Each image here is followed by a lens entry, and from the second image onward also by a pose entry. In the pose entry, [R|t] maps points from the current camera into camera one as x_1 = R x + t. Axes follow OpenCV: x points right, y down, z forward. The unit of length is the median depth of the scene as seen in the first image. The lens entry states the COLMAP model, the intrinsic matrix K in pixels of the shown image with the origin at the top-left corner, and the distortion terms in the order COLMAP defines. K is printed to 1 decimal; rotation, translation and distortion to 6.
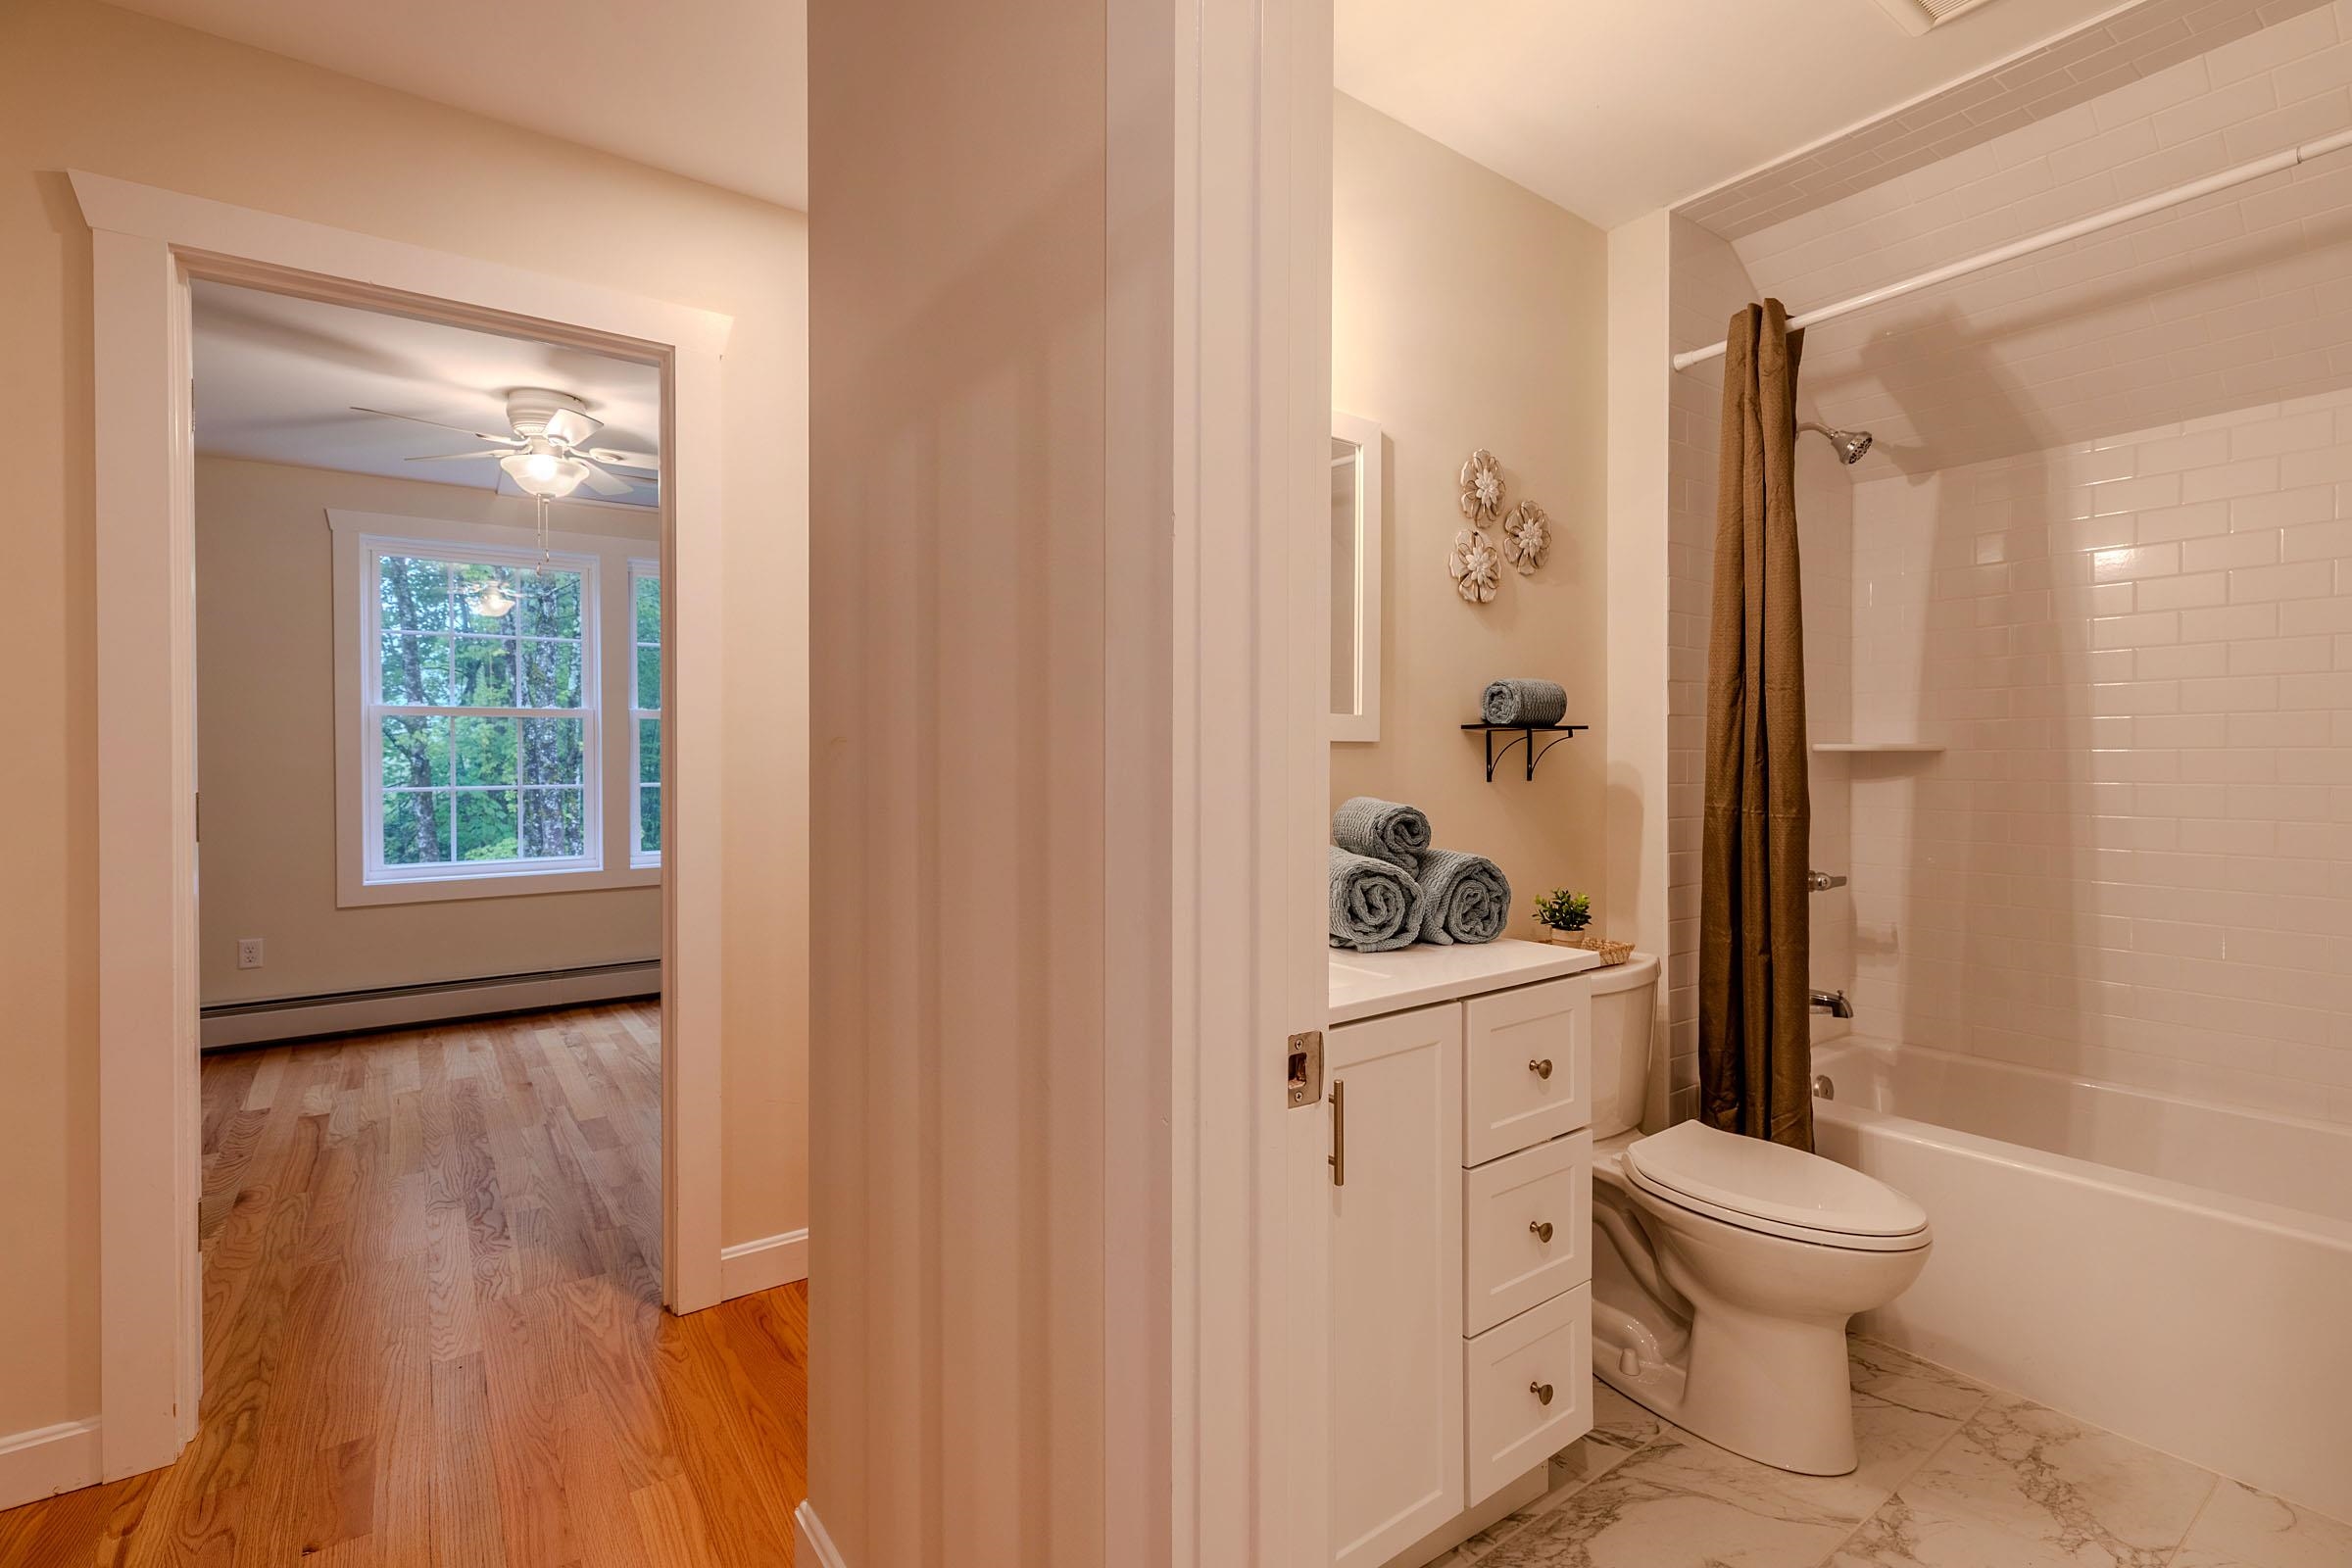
lens RADIAL K [[1078.8, 0, 1181.7], [0, 1078.8, 782.8], [0, 0, 1]] dist [0.004585, 0.000251]
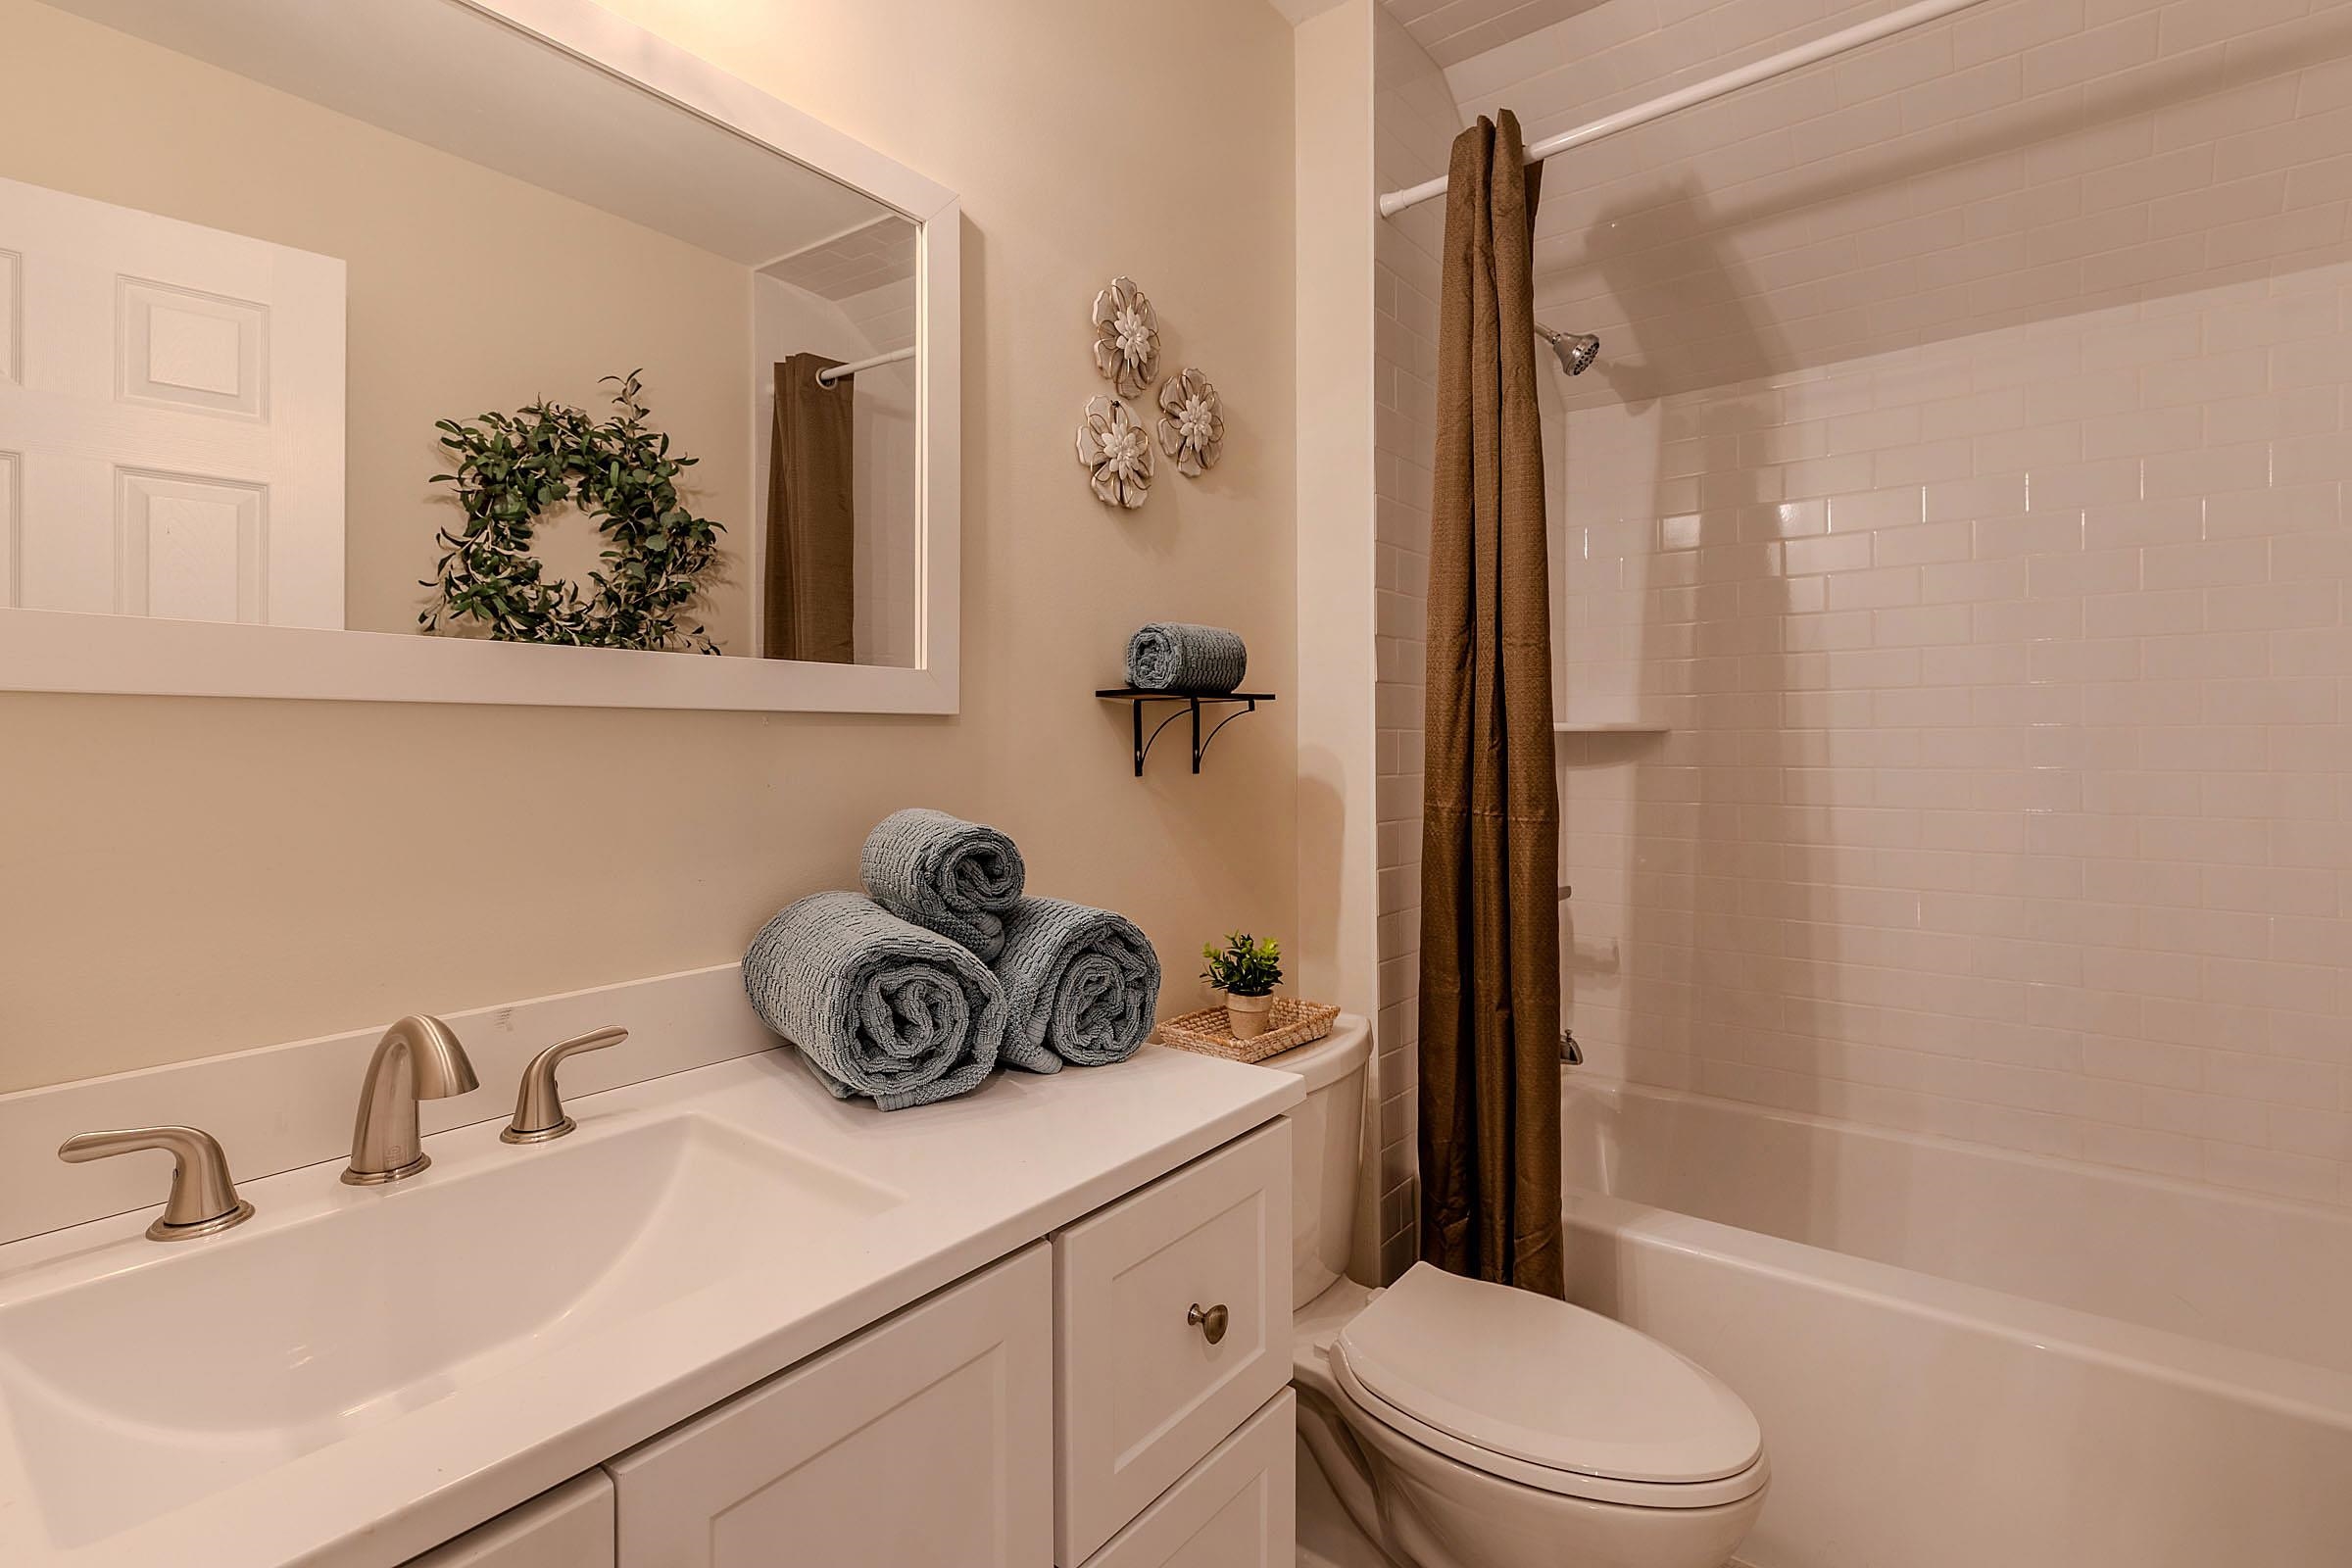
lens RADIAL K [[1078.8, 0, 1181.7], [0, 1078.8, 782.8], [0, 0, 1]] dist [0.004585, 0.000251]
pose [[0.959358, -0.011482, 0.281956, 0.123971], [0.006566, 0.999810, 0.018374, -0.008966], [-0.282114, -0.015776, 0.959251, 0.355485]]
